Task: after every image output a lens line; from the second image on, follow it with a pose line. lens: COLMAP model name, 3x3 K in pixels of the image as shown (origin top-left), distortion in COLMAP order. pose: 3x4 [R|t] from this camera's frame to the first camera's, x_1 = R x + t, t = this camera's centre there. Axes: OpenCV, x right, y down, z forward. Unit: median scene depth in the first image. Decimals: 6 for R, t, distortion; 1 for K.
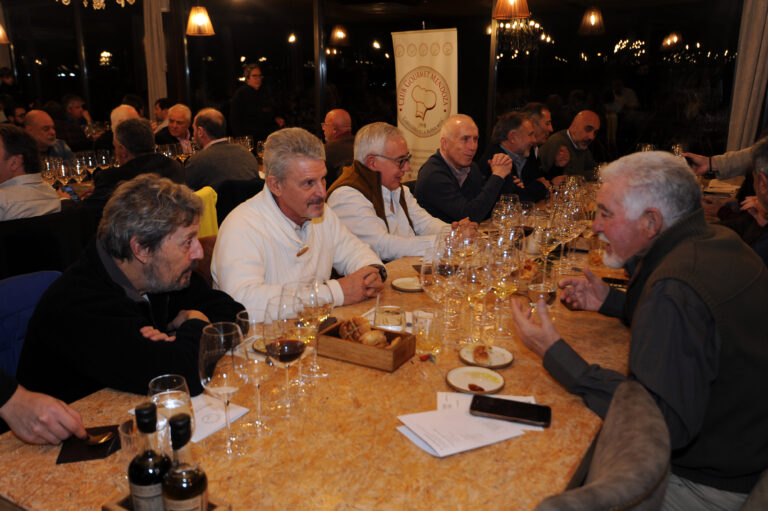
lens RADIAL K [[676.5, 0, 385.0], [0, 676.5, 253.1], [0, 0, 1]] dist [0.048629, 0.023450]
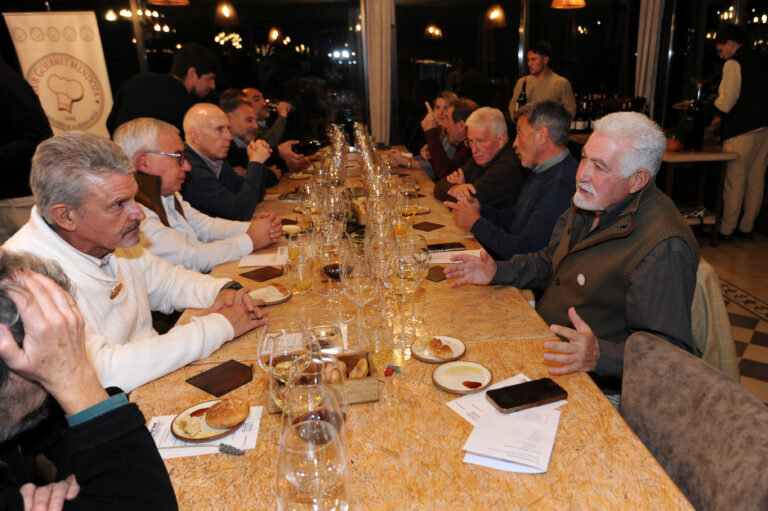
lens RADIAL K [[558.8, 0, 384.7], [0, 558.8, 262.5], [0, 0, 1]] dist [-0.007186, 0.004212]
pose [[0.754736, -0.230763, 0.614103, -0.431591], [0.176369, 0.973001, 0.148870, -0.119017], [-0.631877, -0.004049, 0.775058, 0.474277]]
